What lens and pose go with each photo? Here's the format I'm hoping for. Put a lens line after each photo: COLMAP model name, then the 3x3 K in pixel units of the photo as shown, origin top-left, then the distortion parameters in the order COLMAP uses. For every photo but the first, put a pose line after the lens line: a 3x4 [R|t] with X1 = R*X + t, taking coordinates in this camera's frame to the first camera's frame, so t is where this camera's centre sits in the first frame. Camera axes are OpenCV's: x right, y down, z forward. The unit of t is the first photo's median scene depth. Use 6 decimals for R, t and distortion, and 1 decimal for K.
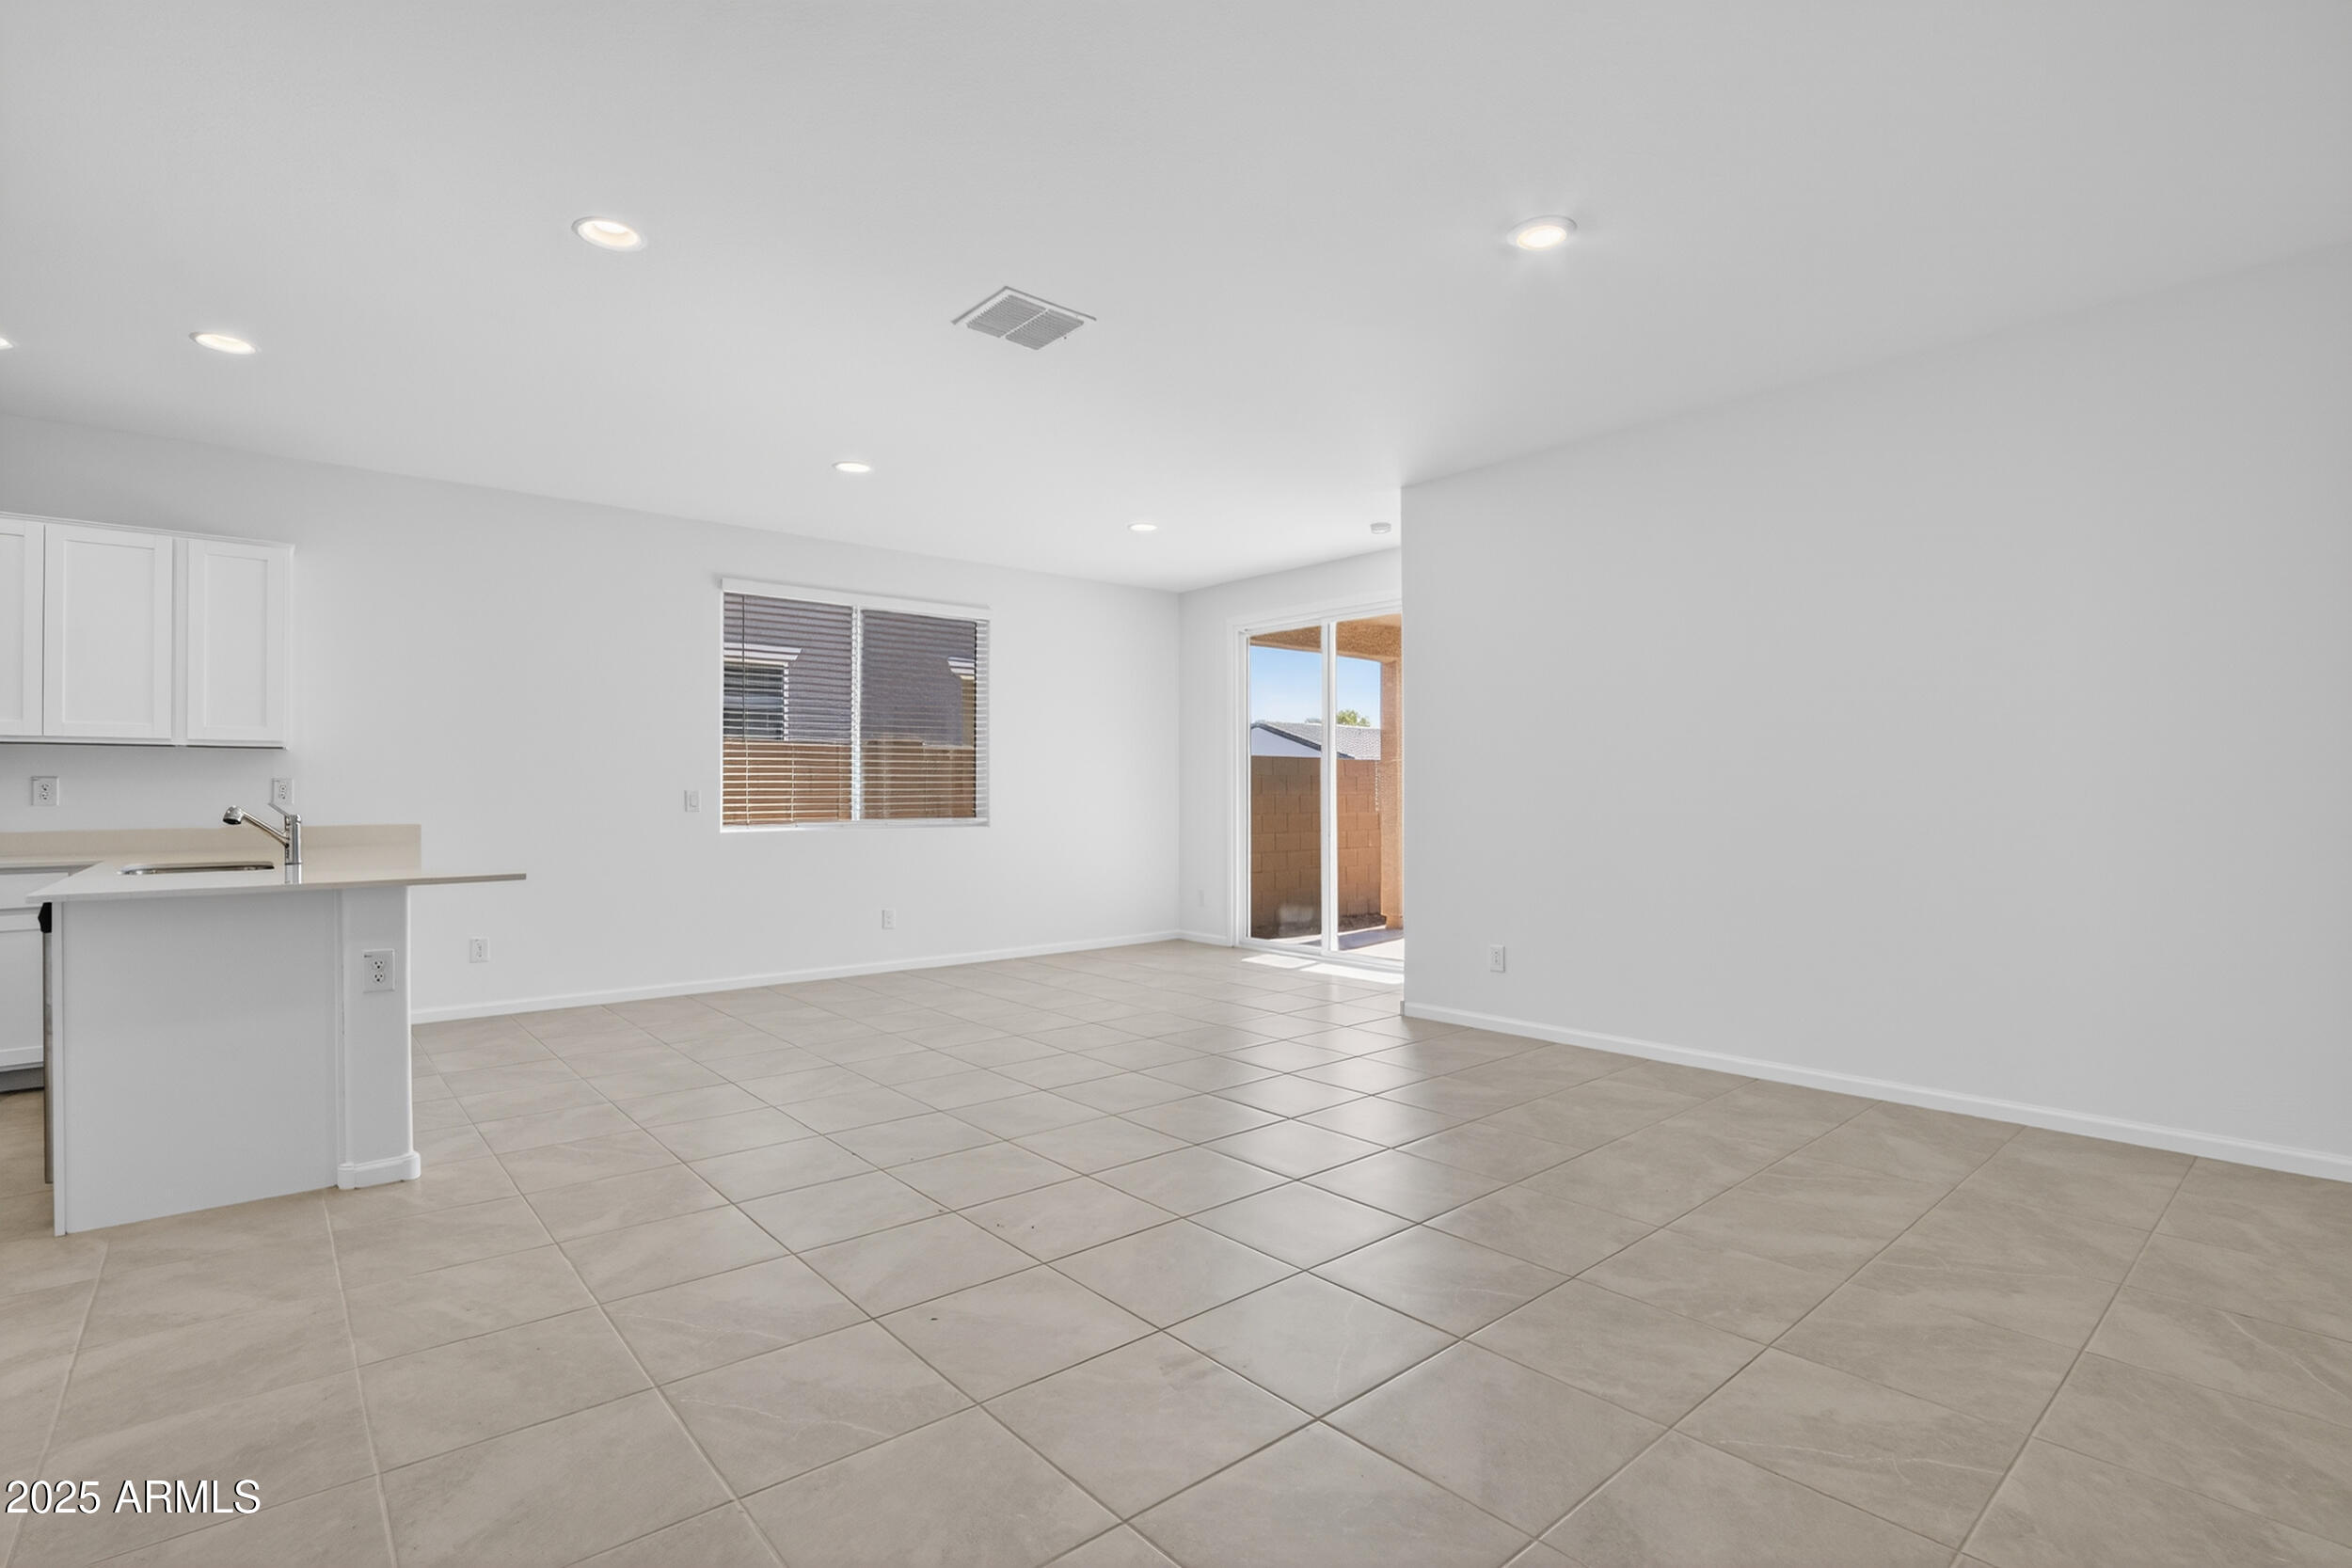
lens RADIAL K [[1093.5, 0, 1155.1], [0, 1093.5, 795.9], [0, 0, 1]] dist [-0.029116, 0.000704]
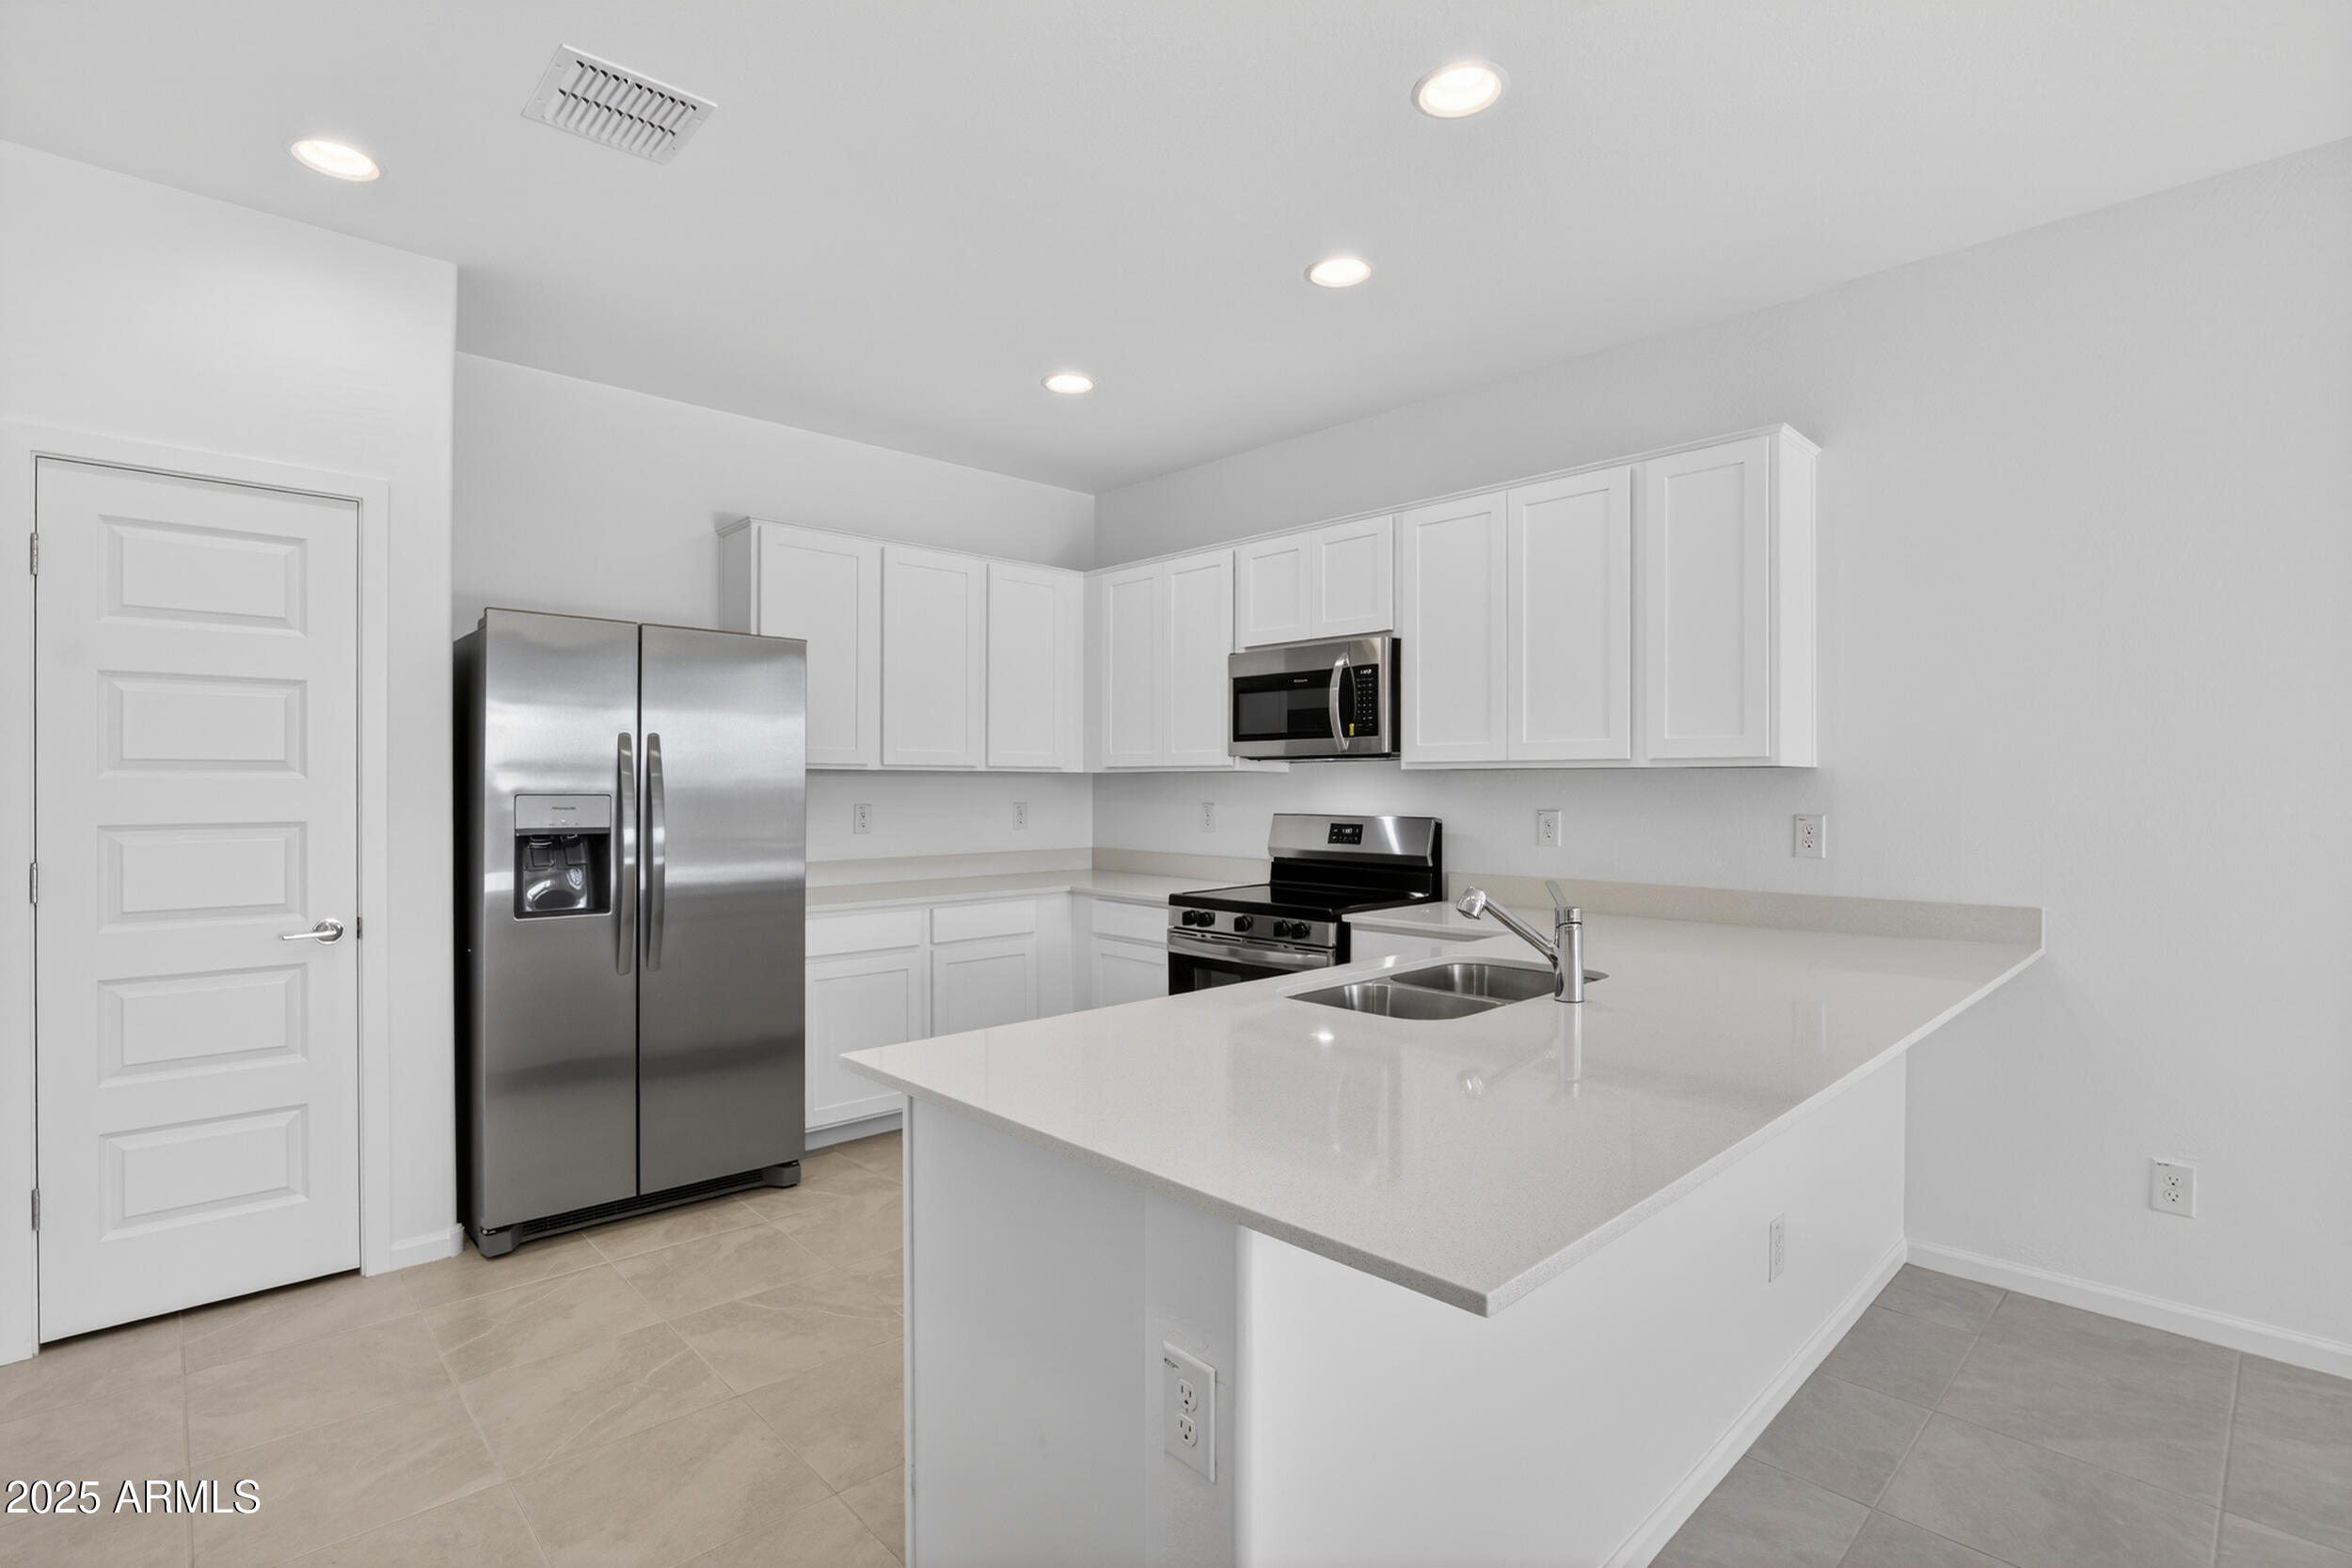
lens RADIAL K [[1093.5, 0, 1155.1], [0, 1093.5, 795.9], [0, 0, 1]] dist [-0.029116, 0.000704]
pose [[0.052361, 0.006365, -0.998608, -0.238429], [0.003351, 0.999973, 0.006549, -0.035129], [0.998623, -0.003689, 0.052338, 0.656310]]
